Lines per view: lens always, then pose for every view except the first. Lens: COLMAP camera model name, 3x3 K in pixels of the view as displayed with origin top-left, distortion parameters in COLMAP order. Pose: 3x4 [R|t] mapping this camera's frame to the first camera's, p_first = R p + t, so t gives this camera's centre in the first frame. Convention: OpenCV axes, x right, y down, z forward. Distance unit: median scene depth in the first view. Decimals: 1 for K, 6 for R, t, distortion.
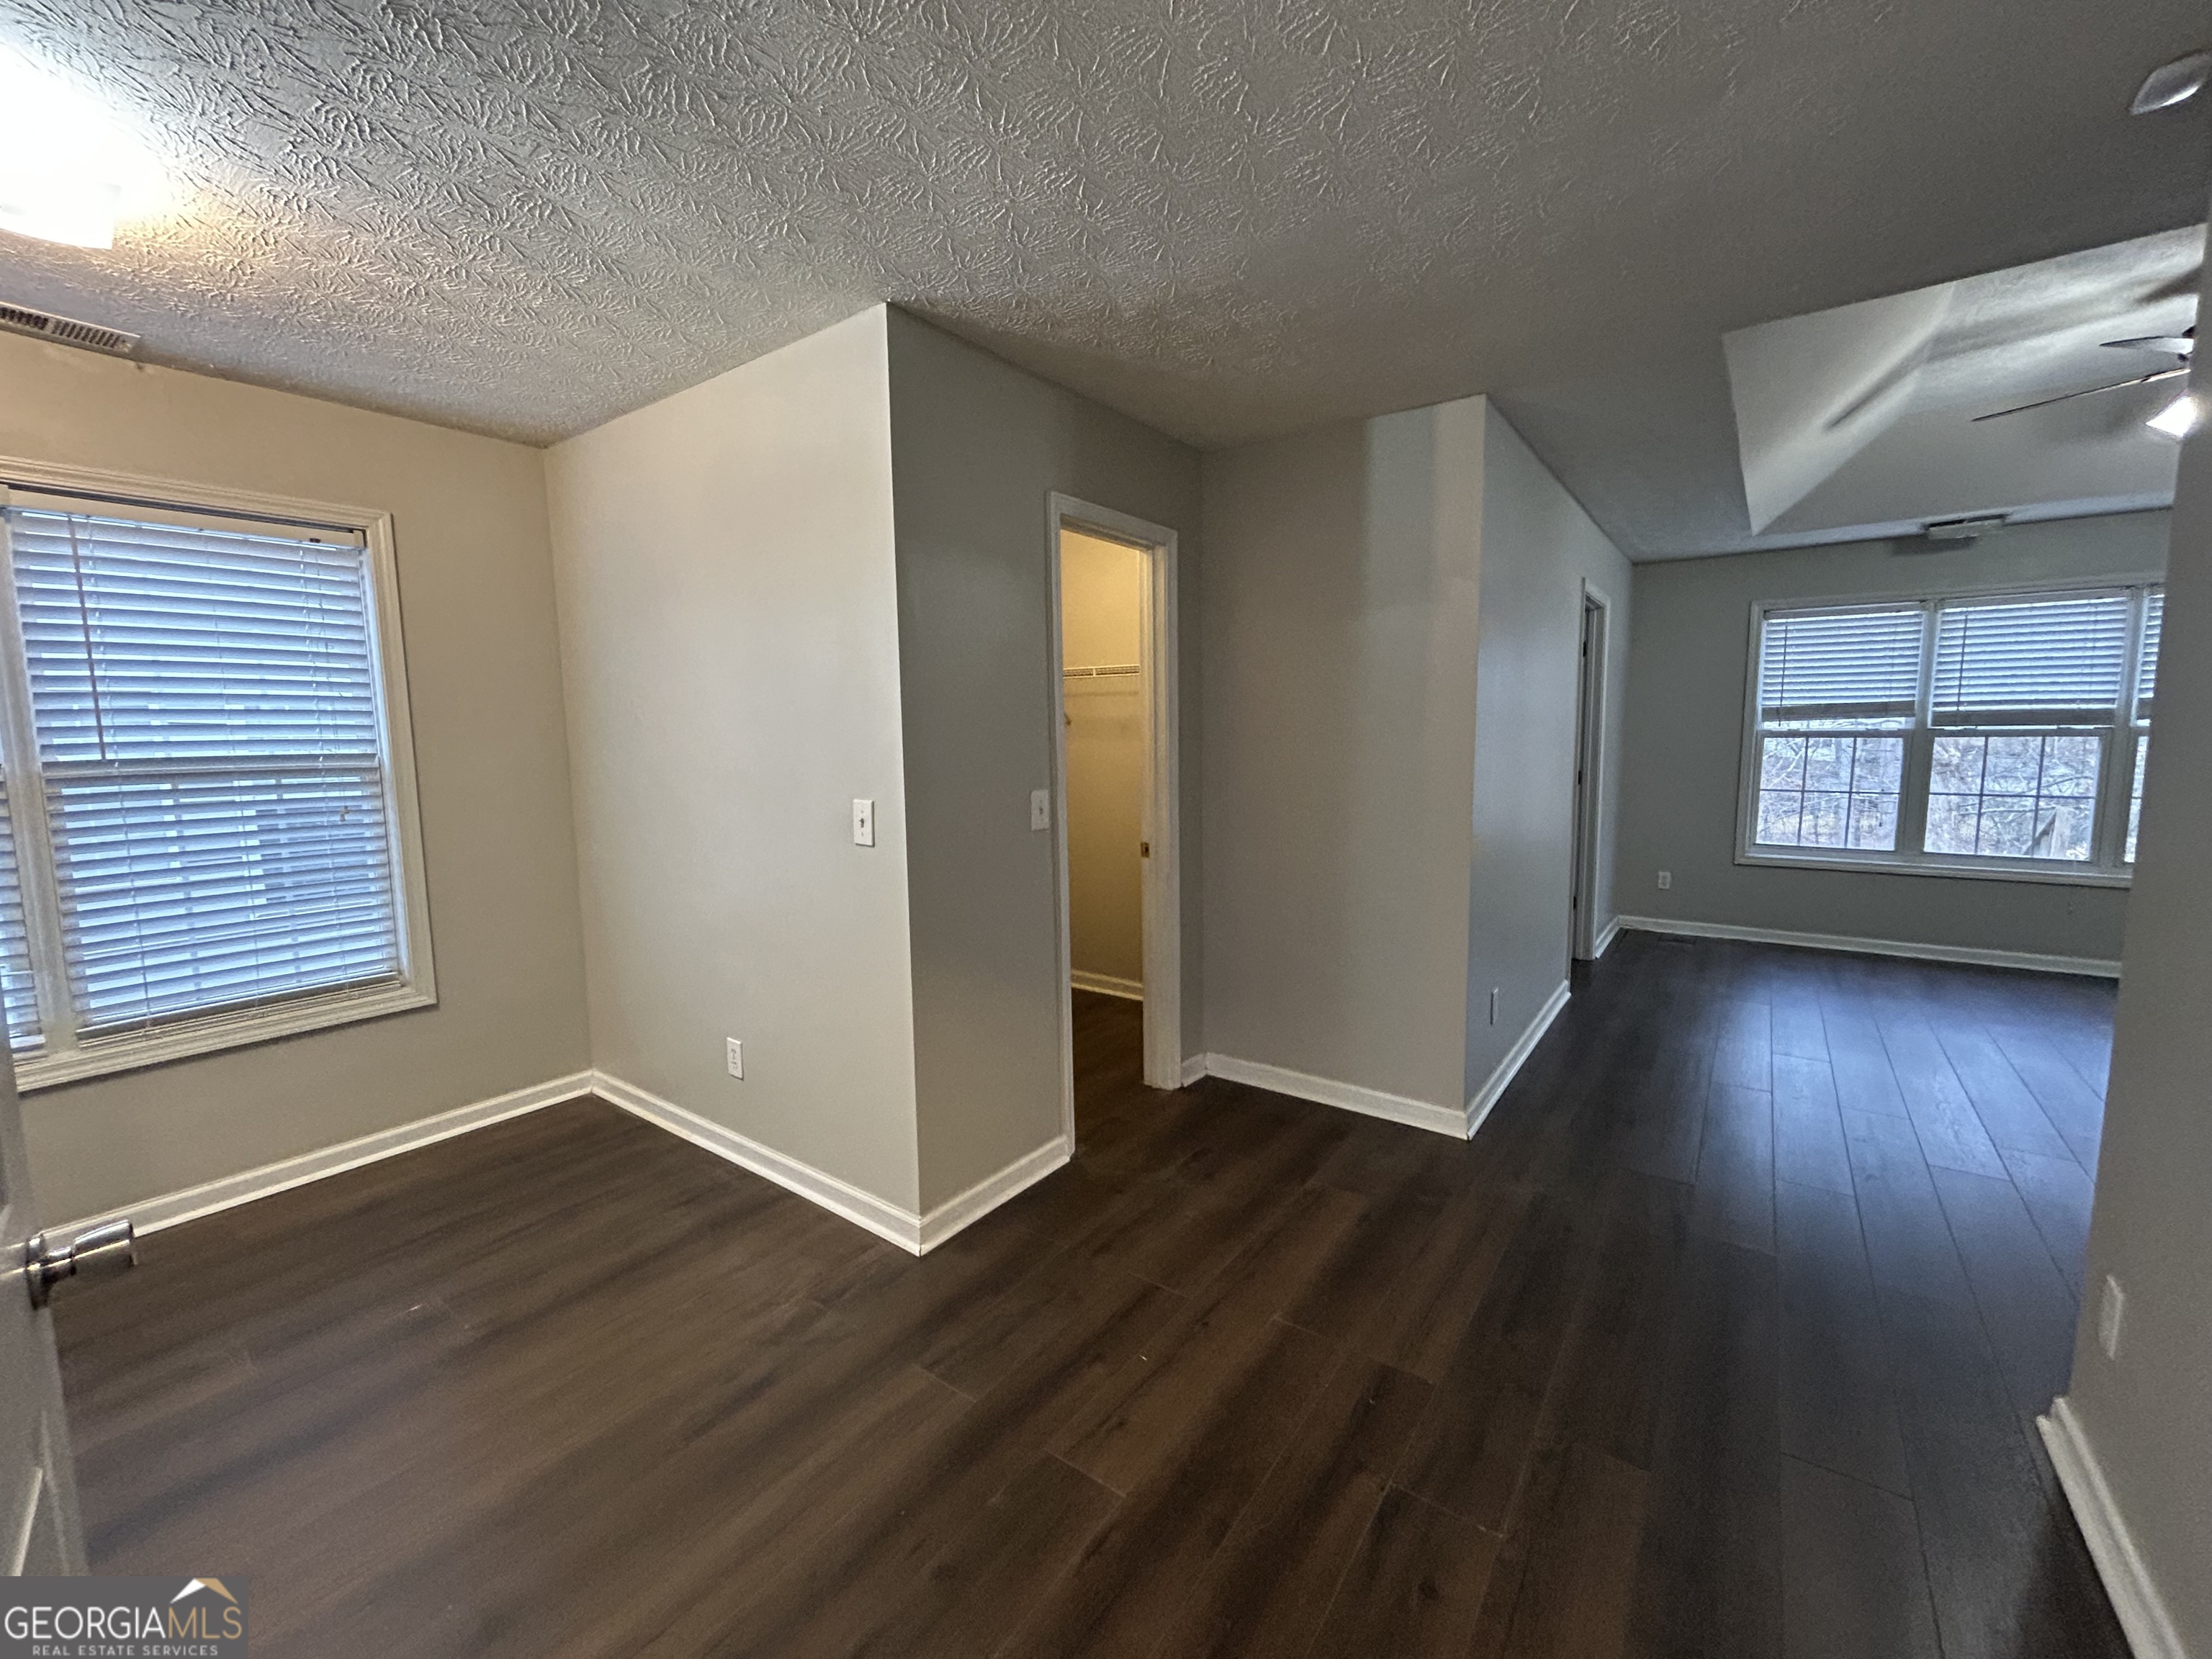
lens RADIAL K [[900.3, 0, 1106.0], [0, 900.3, 836.1], [0, 0, 1]] dist [-0.002174, 0.000537]
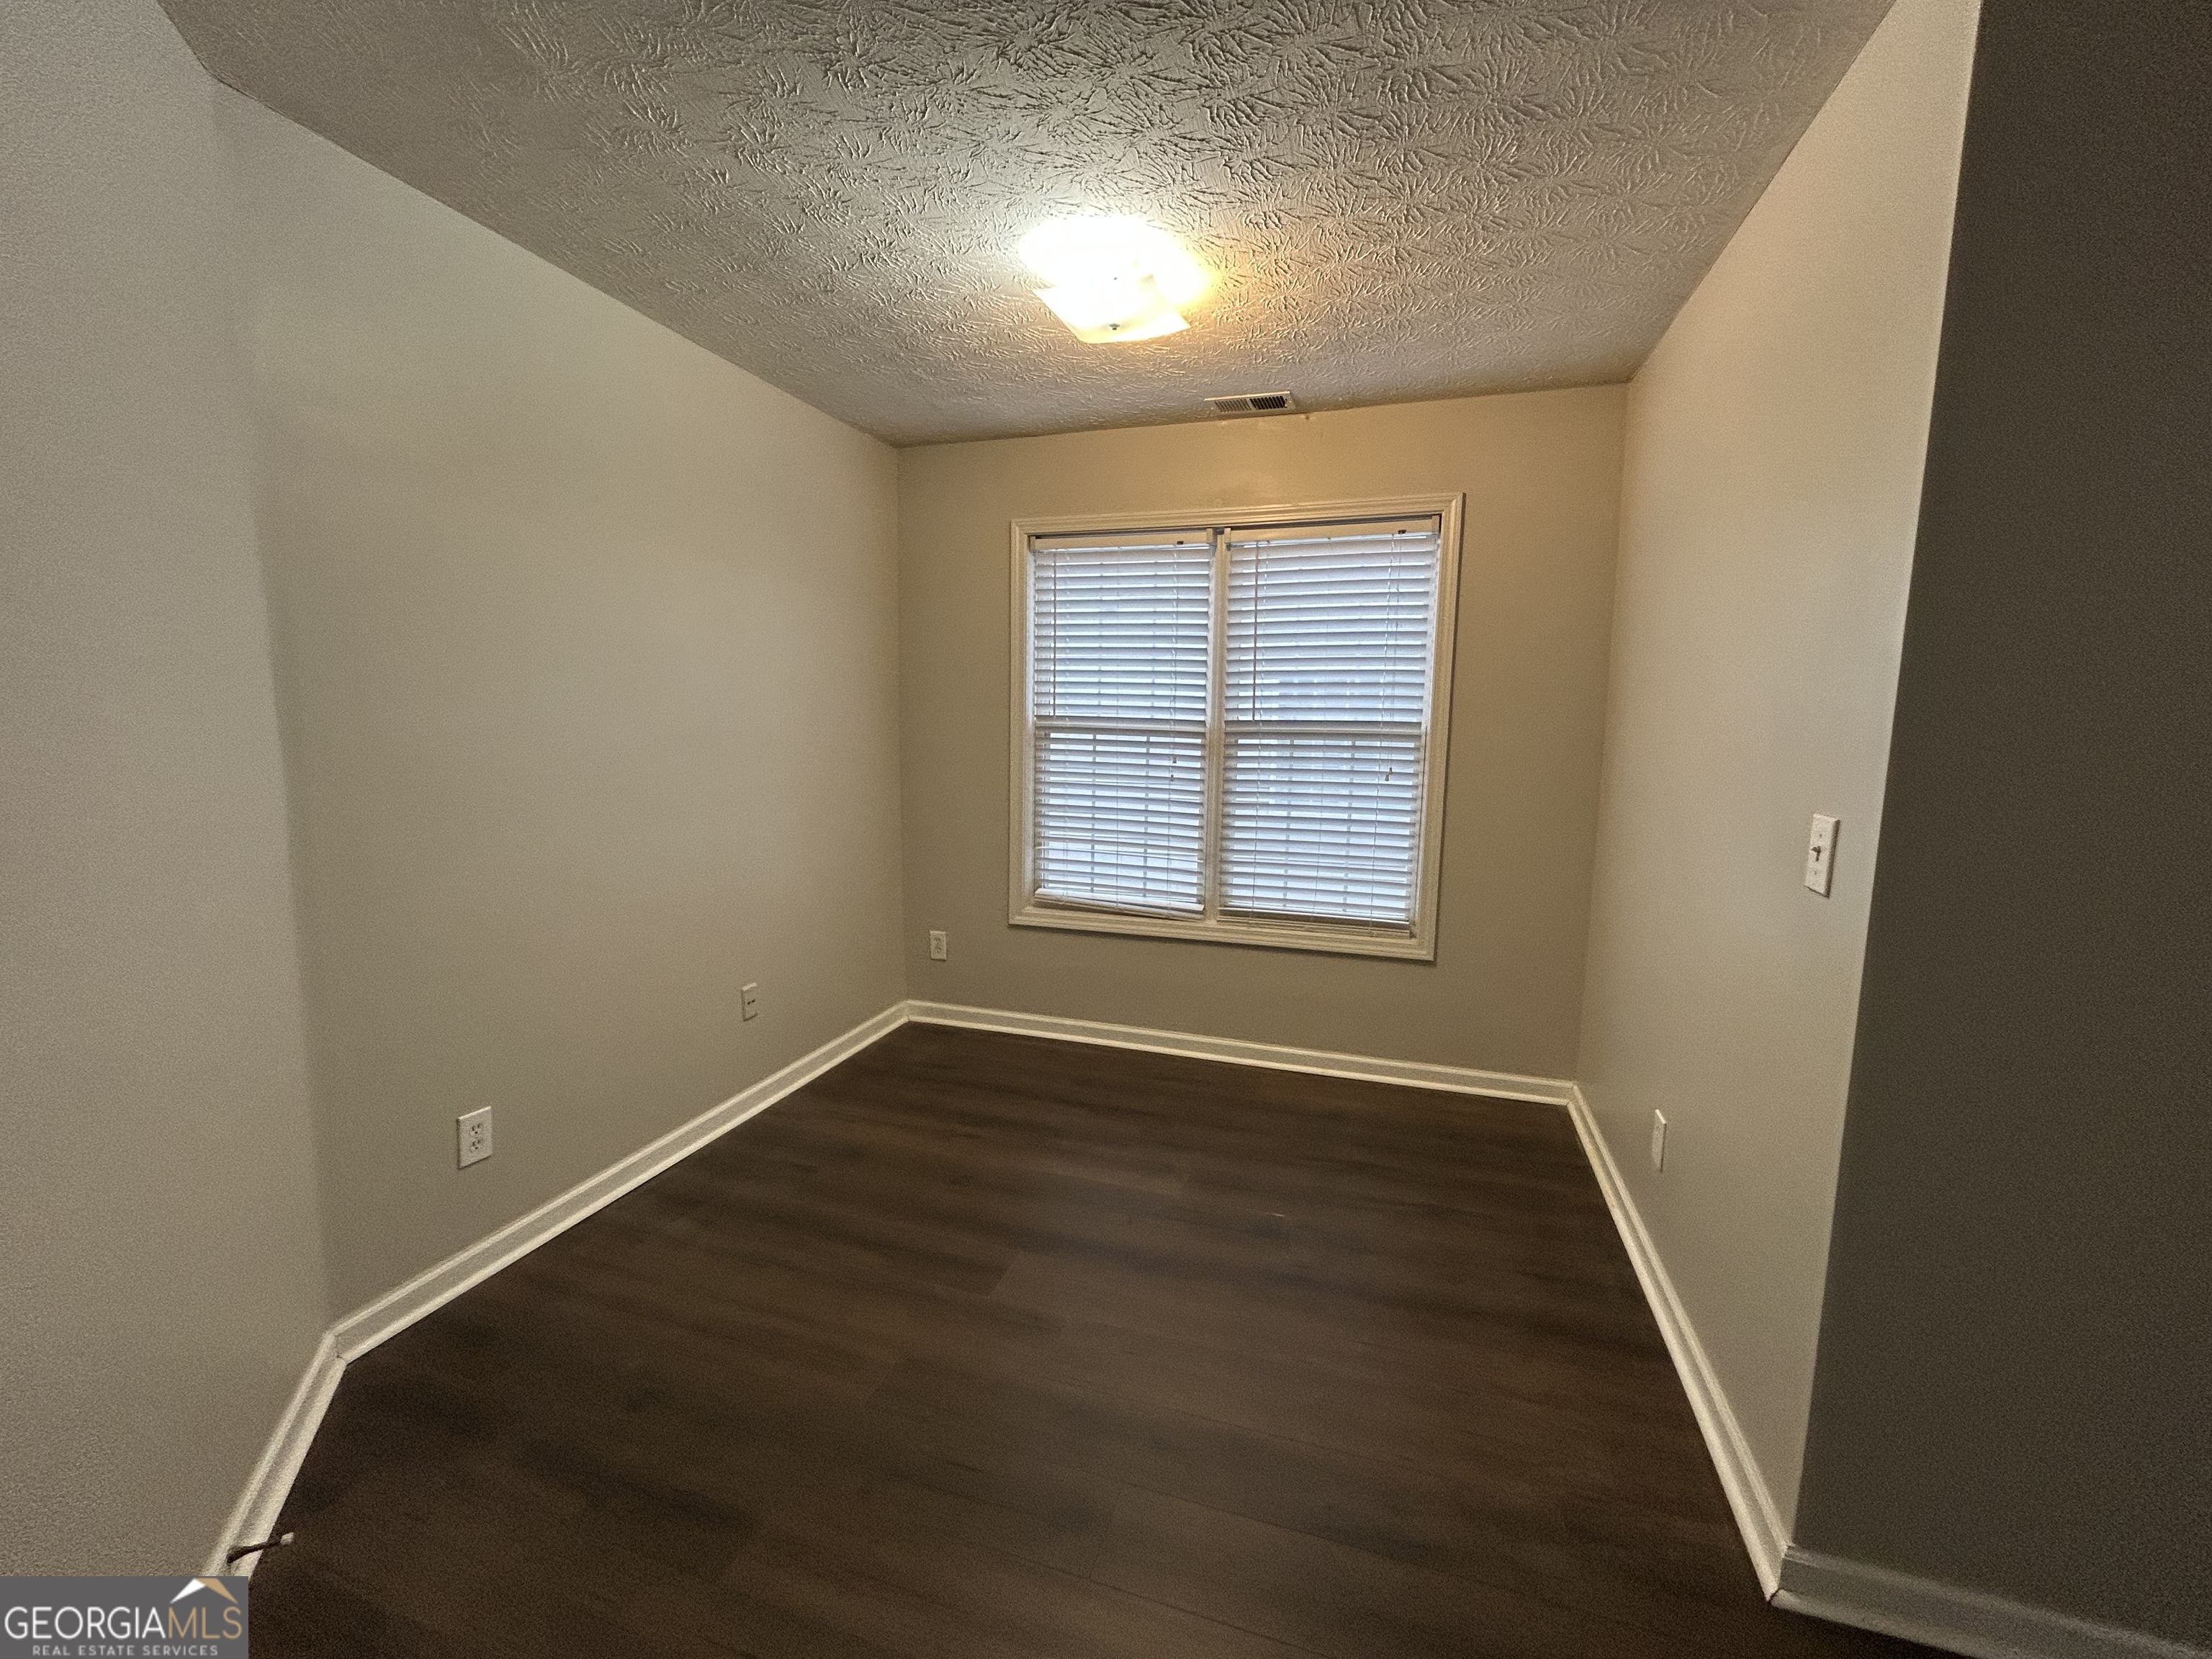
lens RADIAL K [[900.3, 0, 1116.5], [0, 900.3, 830.8], [0, 0, 1]] dist [-0.002174, 0.000537]
pose [[0.305672, 0.136568, -0.942292, 1.454019], [-0.127450, 0.986622, 0.101650, -0.310100], [0.943568, 0.089024, 0.318989, 3.805689]]
